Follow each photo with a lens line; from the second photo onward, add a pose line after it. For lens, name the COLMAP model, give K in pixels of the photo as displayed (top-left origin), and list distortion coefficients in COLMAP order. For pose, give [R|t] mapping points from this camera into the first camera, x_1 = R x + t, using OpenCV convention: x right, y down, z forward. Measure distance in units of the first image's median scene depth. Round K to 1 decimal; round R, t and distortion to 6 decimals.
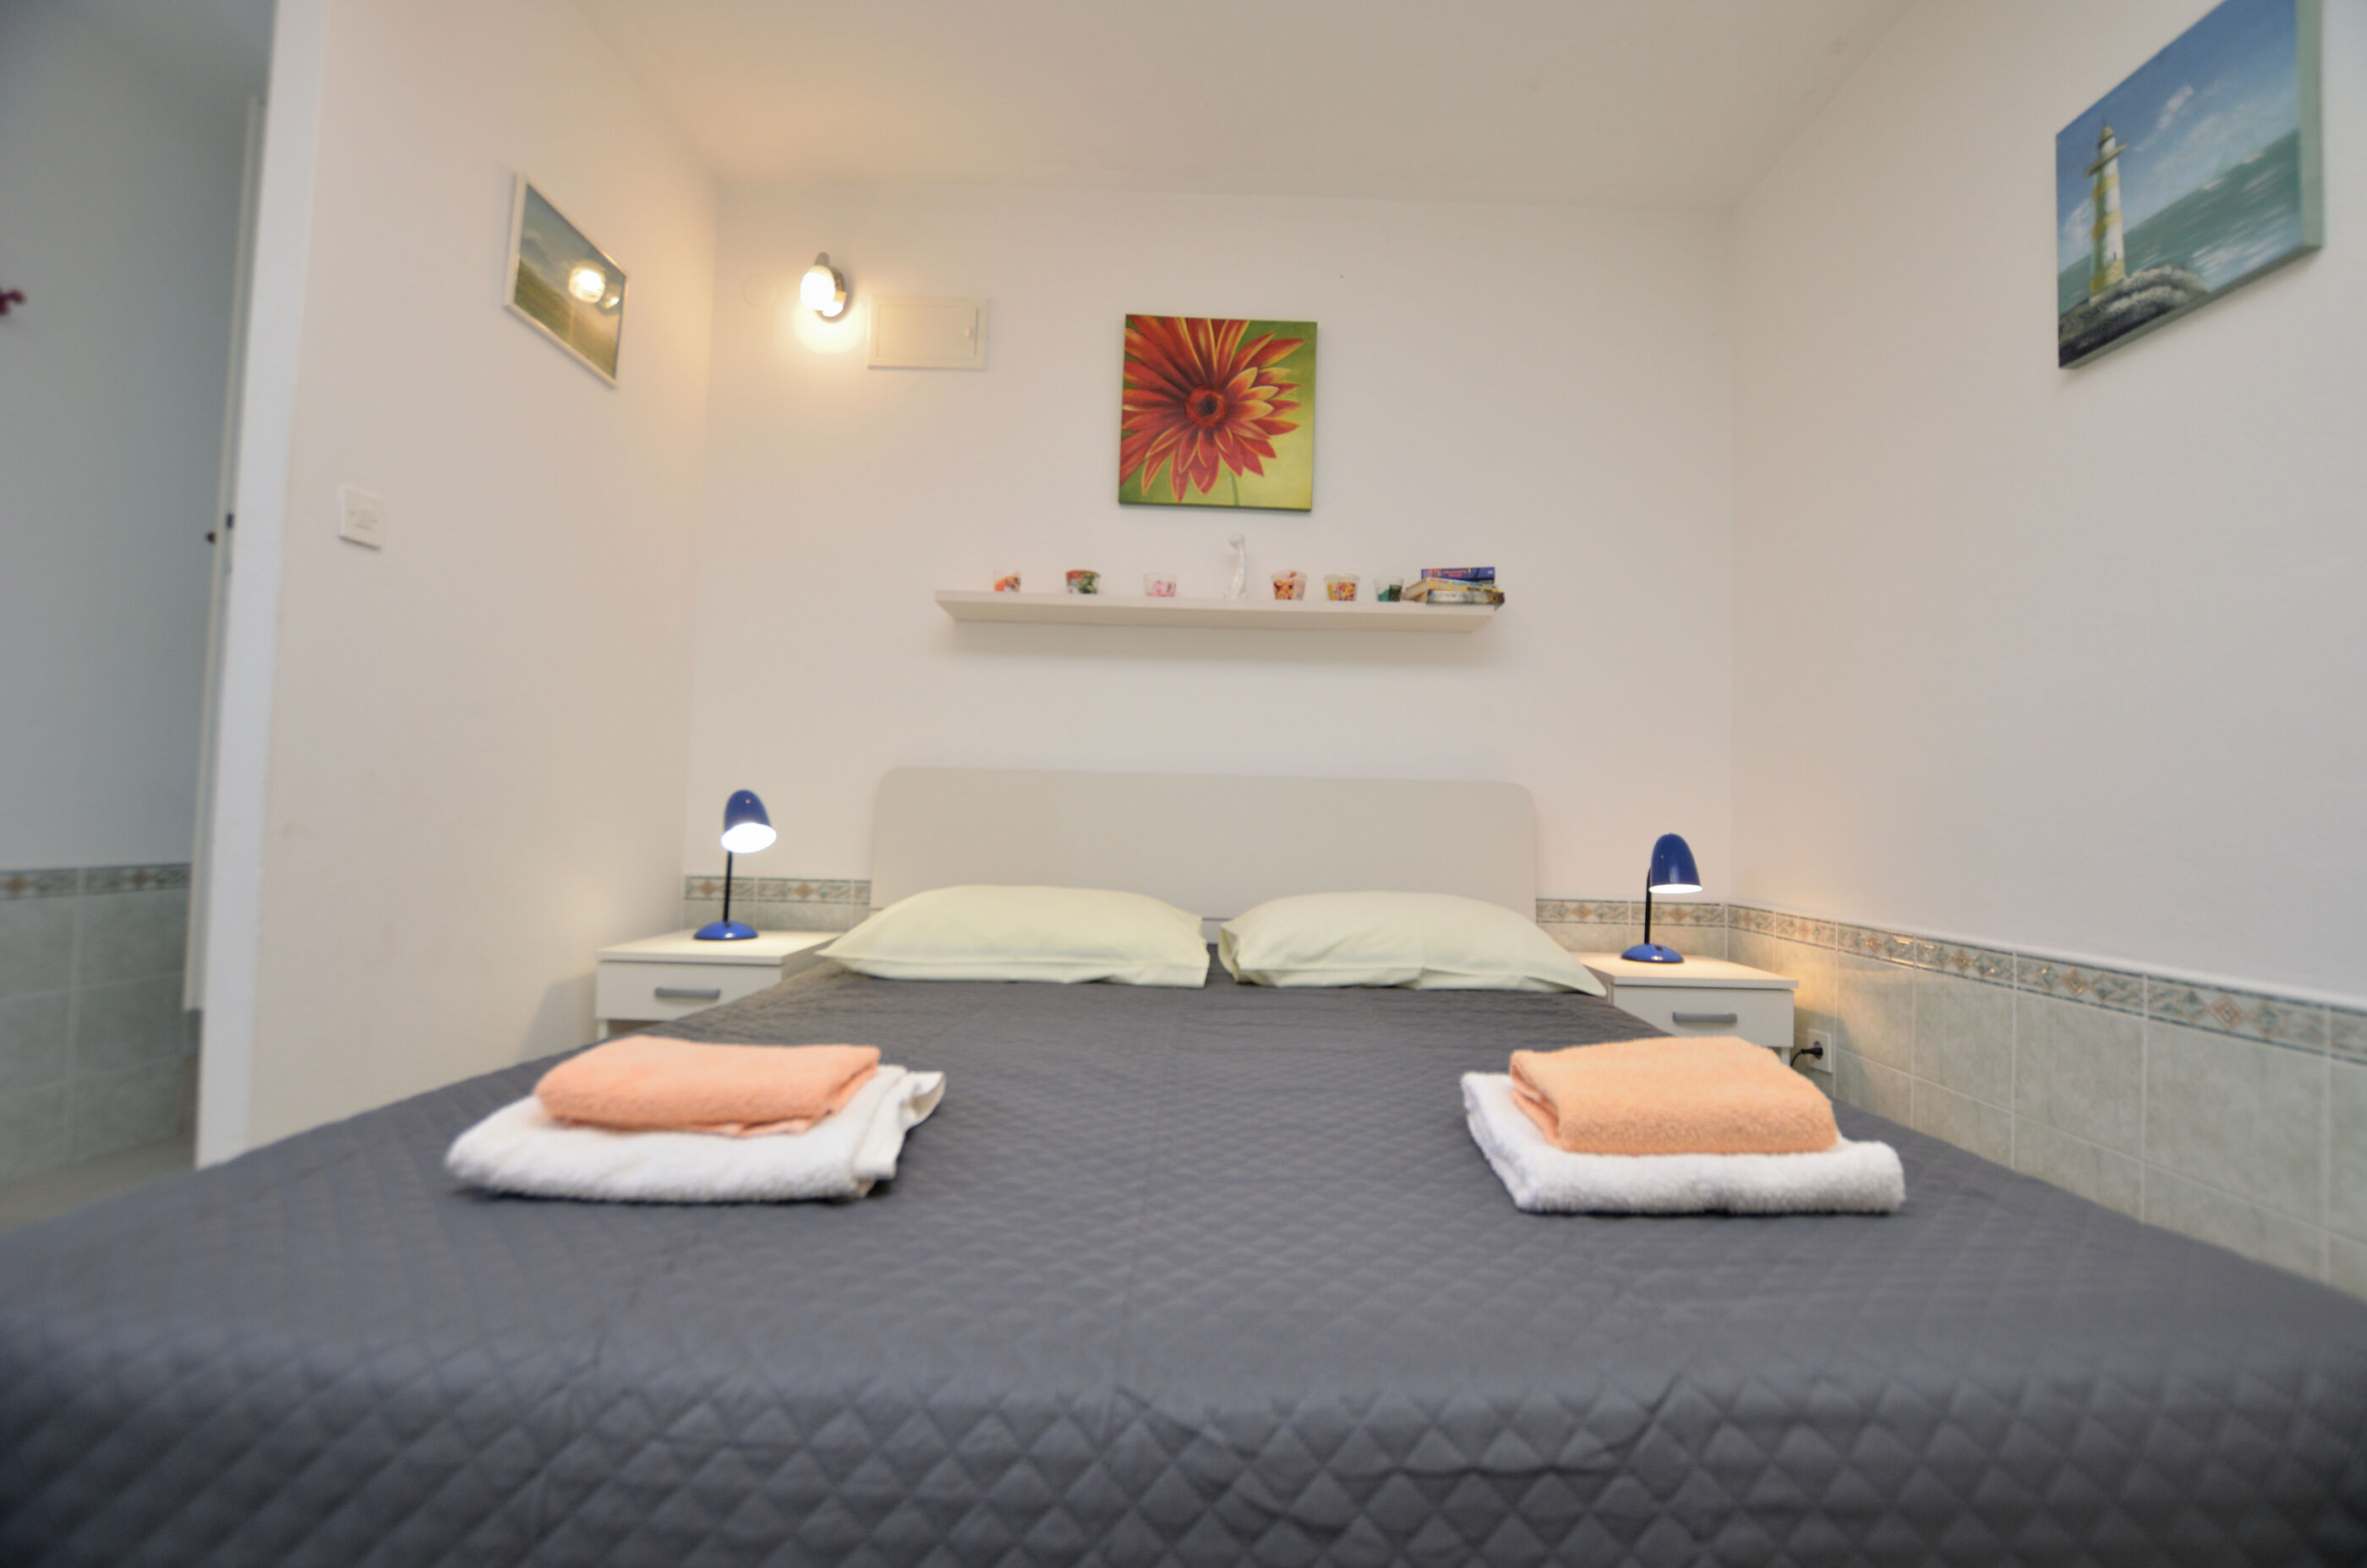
lens RADIAL K [[1036.1, 0, 1181.6], [0, 1036.1, 776.8], [0, 0, 1]] dist [-0.034323, 0.005630]
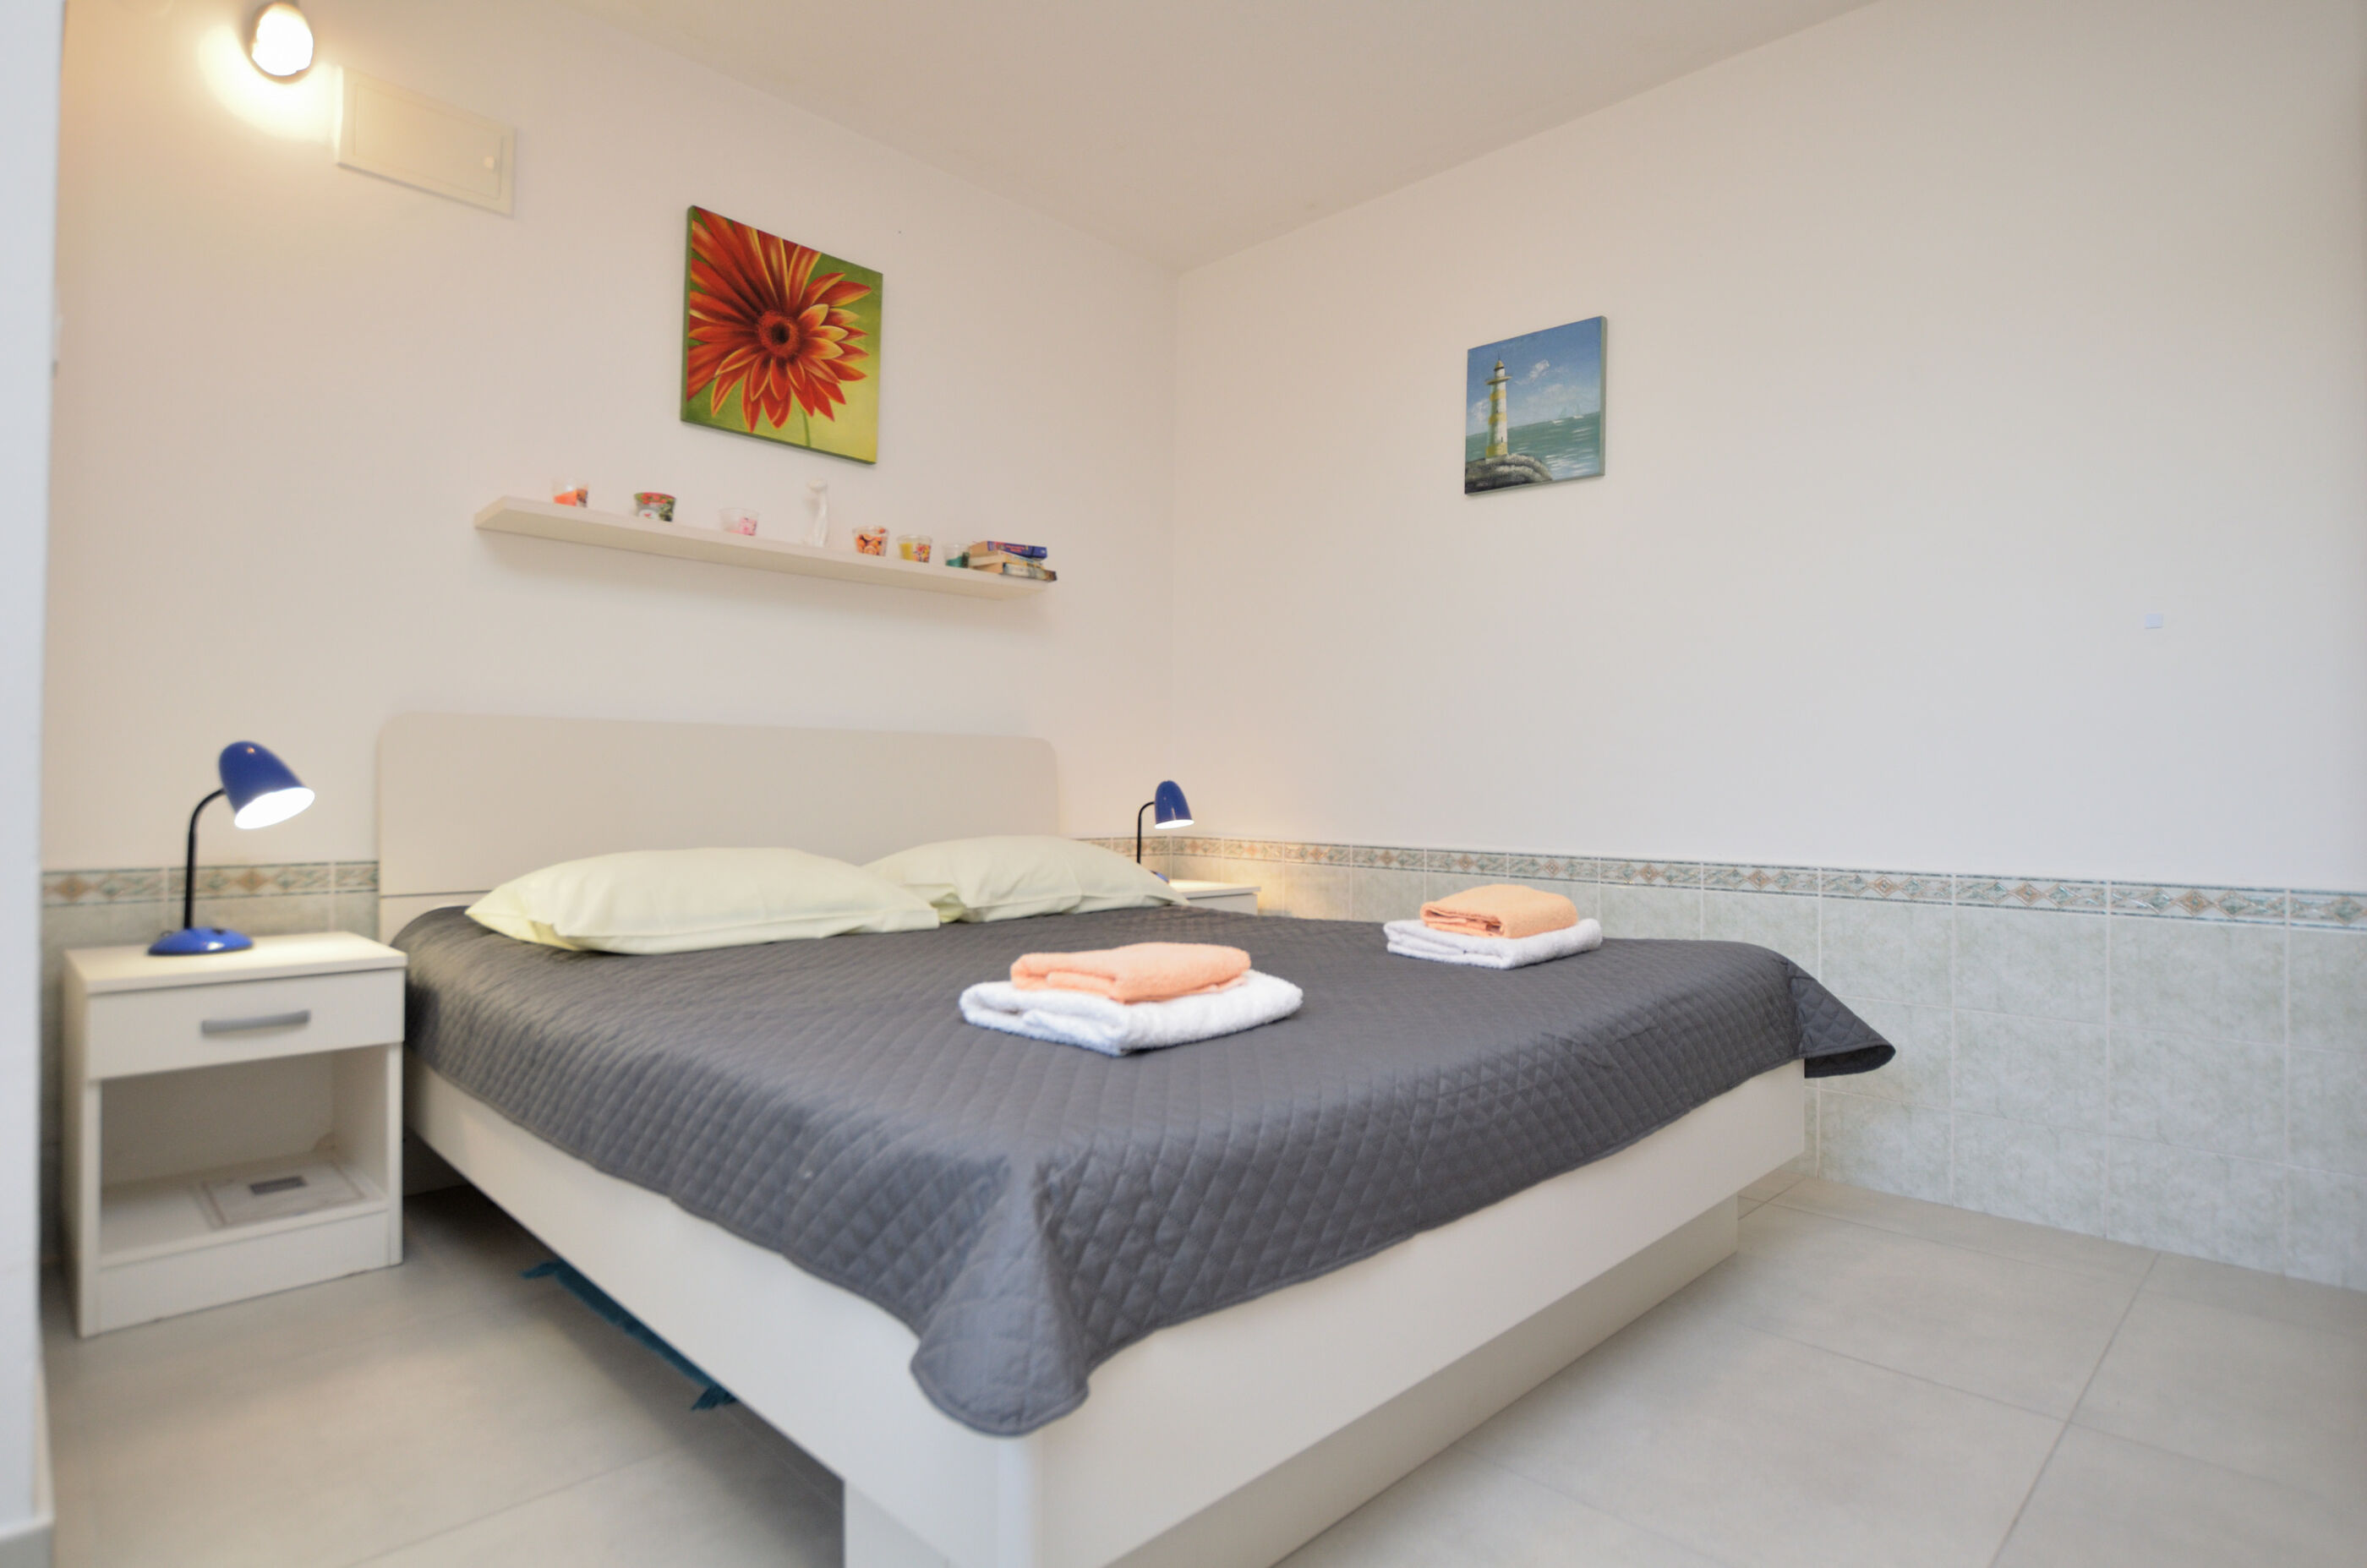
lens RADIAL K [[1226.6, 0, 1180.8], [0, 1226.6, 780.4], [0, 0, 1]] dist [-0.022634, 0.001211]
pose [[0.698419, -0.017040, 0.715486, -0.564754], [-0.018188, 0.998971, 0.041546, -0.007157], [-0.715458, -0.042029, 0.697390, -0.054181]]
